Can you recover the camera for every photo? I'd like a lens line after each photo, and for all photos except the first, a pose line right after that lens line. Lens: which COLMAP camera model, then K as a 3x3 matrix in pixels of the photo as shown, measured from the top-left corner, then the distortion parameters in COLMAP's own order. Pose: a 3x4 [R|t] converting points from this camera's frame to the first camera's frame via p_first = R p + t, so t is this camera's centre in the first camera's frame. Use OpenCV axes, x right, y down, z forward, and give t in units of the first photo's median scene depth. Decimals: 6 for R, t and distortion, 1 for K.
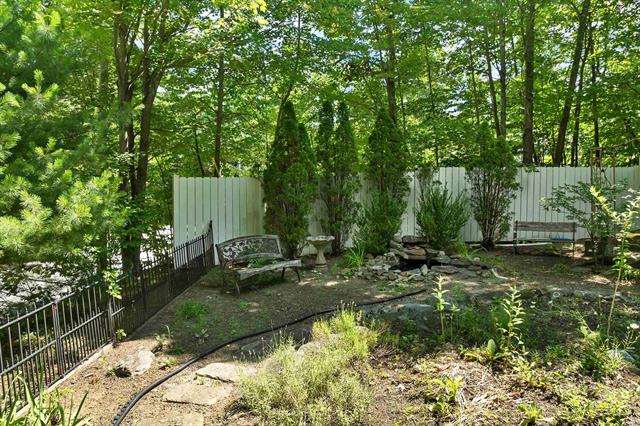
lens RADIAL K [[461.1, 0, 322.9], [0, 461.1, 200.6], [0, 0, 1]] dist [-0.039558, 0.003818]
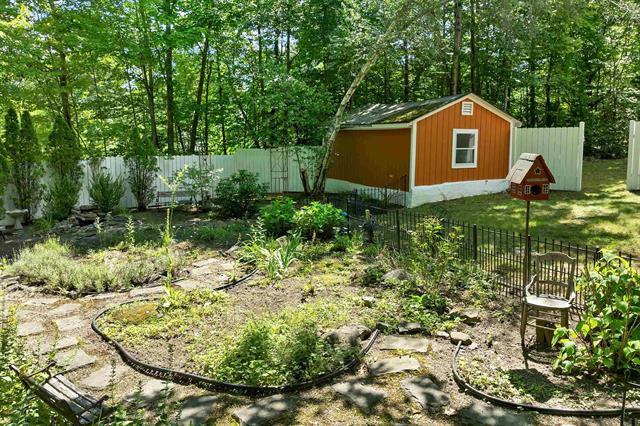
lens RADIAL K [[461.1, 0, 322.9], [0, 461.1, 200.6], [0, 0, 1]] dist [-0.039558, 0.003818]
pose [[0.790778, -0.067459, 0.608374, -0.095922], [0.032445, 0.997131, 0.068394, -0.014013], [-0.611242, -0.034346, 0.790698, -0.604721]]
